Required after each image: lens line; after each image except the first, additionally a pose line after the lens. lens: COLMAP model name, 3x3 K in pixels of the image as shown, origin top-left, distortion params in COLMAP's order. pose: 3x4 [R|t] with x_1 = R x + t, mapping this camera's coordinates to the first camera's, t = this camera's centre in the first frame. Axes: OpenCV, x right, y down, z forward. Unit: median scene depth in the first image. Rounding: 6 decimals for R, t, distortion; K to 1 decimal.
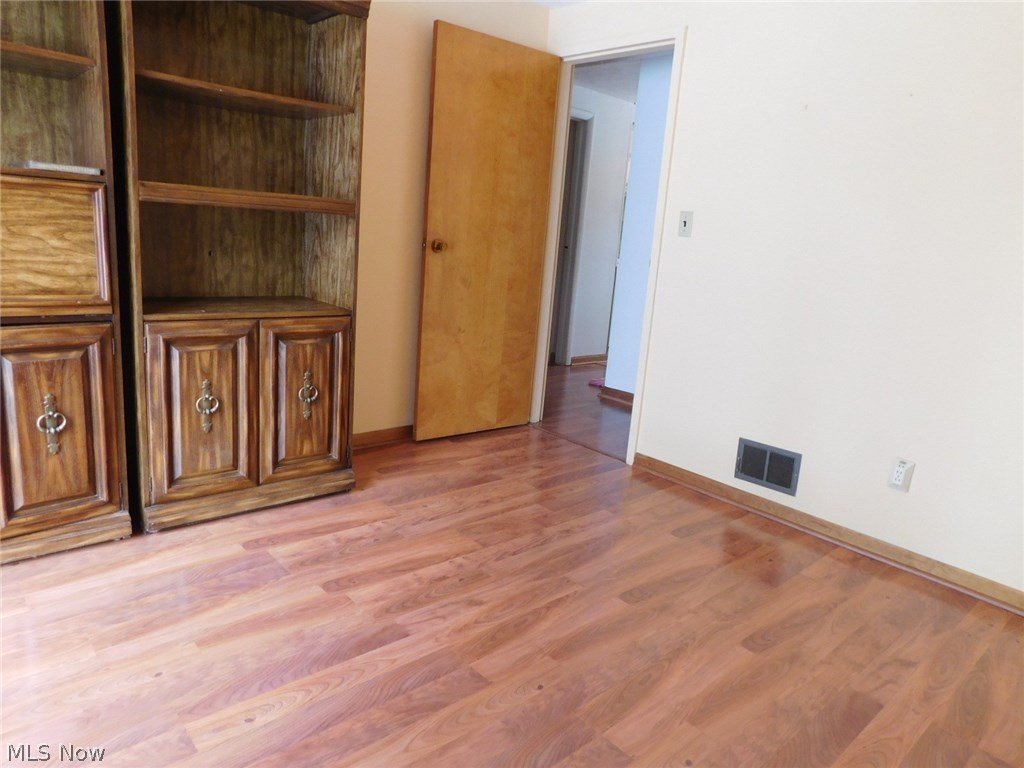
lens RADIAL K [[685.4, 0, 508.7], [0, 685.4, 380.9], [0, 0, 1]] dist [-0.066479, 0.063975]
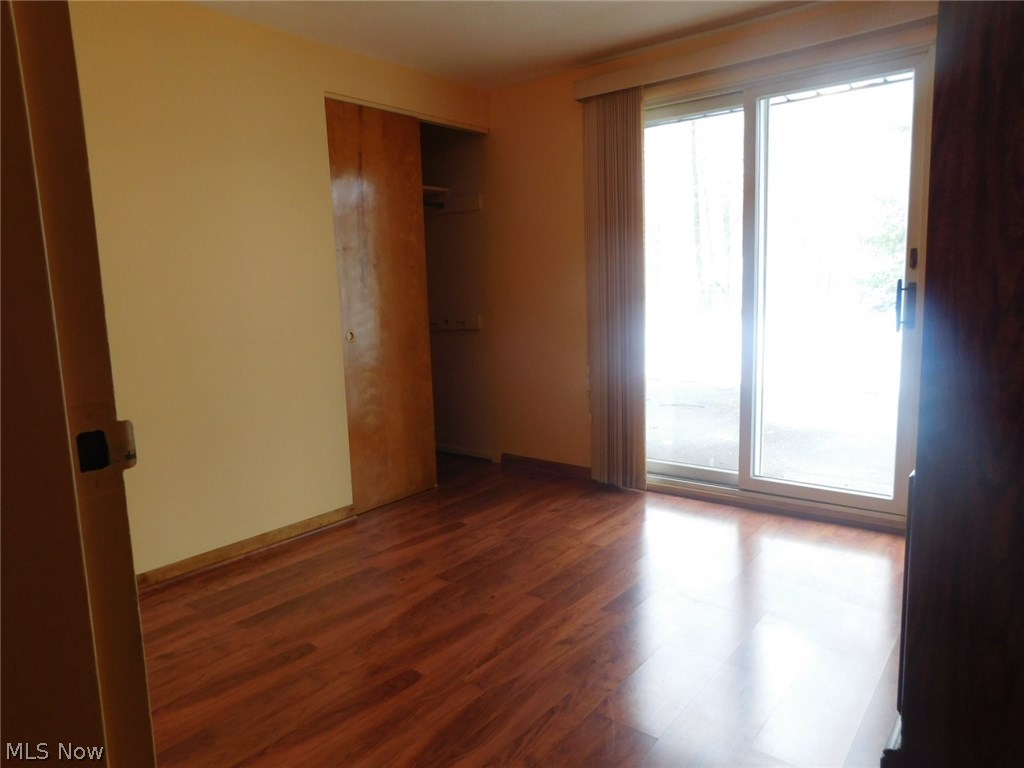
lens RADIAL K [[685.4, 0, 508.7], [0, 685.4, 380.9], [0, 0, 1]] dist [-0.066479, 0.063975]
pose [[-0.985096, -0.028853, -0.169569, 0.238966], [-0.086898, 0.934254, 0.345858, -0.423139], [0.148442, 0.355438, -0.922837, 1.918409]]
